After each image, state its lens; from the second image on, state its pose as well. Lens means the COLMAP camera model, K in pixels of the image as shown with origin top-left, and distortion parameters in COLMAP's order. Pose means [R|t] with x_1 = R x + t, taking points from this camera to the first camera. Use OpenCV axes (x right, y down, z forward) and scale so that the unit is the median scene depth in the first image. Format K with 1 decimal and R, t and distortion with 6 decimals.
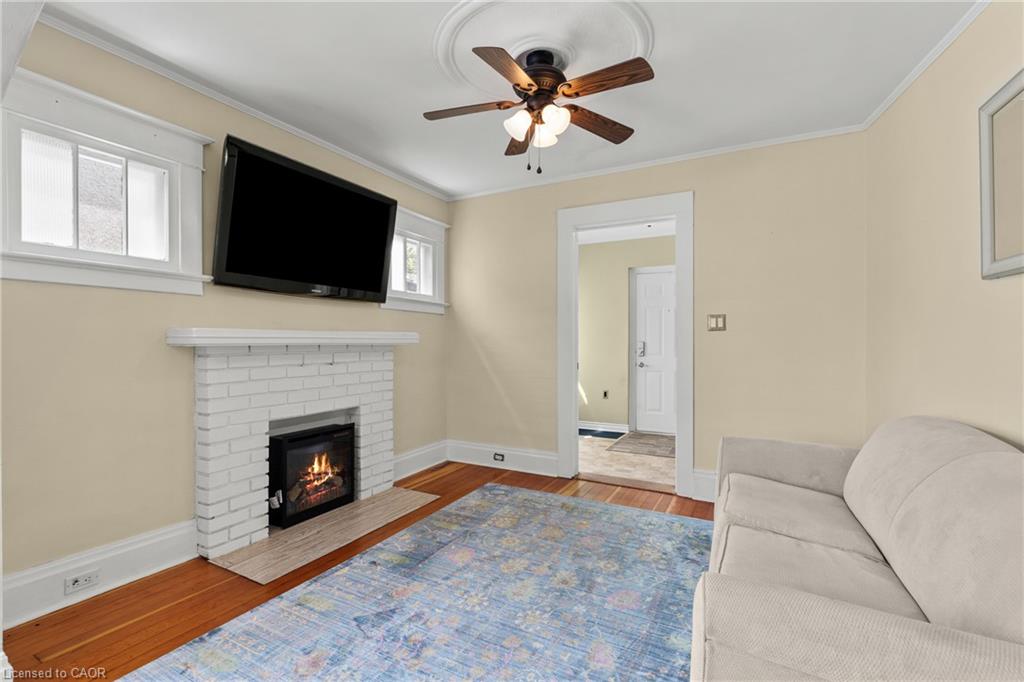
lens RADIAL K [[458.9, 0, 512.0], [0, 458.9, 341.0], [0, 0, 1]] dist [-0.000451, -0.000123]
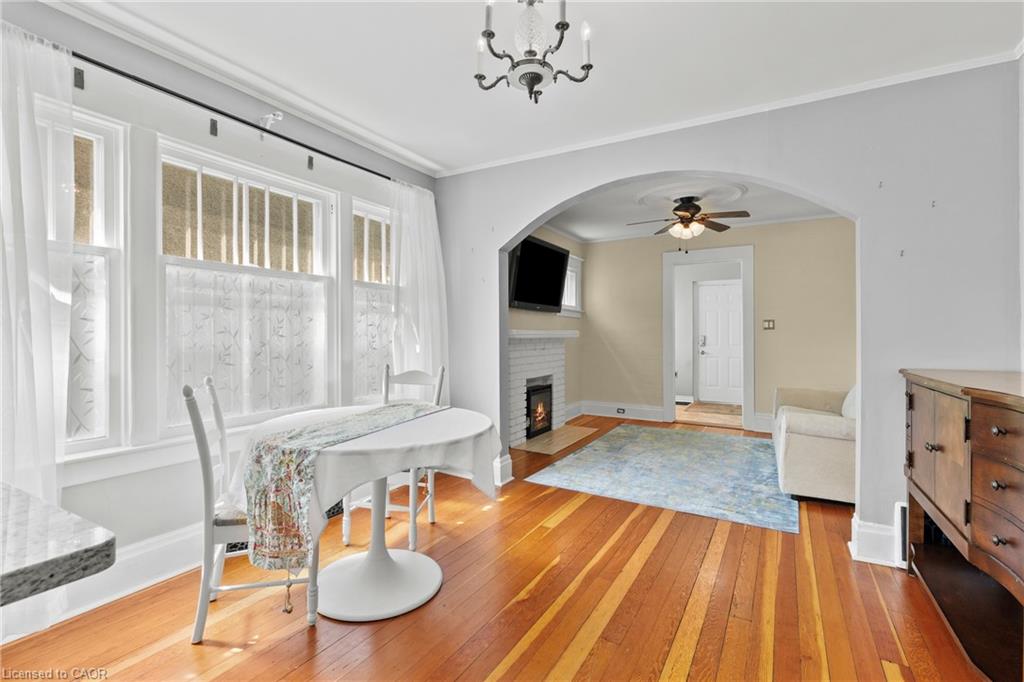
lens RADIAL K [[462.3, 0, 507.5], [0, 462.3, 331.2], [0, 0, 1]] dist [0.000642, 0.000003]
pose [[0.999074, -0.001530, -0.042999, -0.410355], [0.001213, 0.999972, -0.007417, -0.004632], [0.043009, 0.007358, 0.999048, -0.684829]]
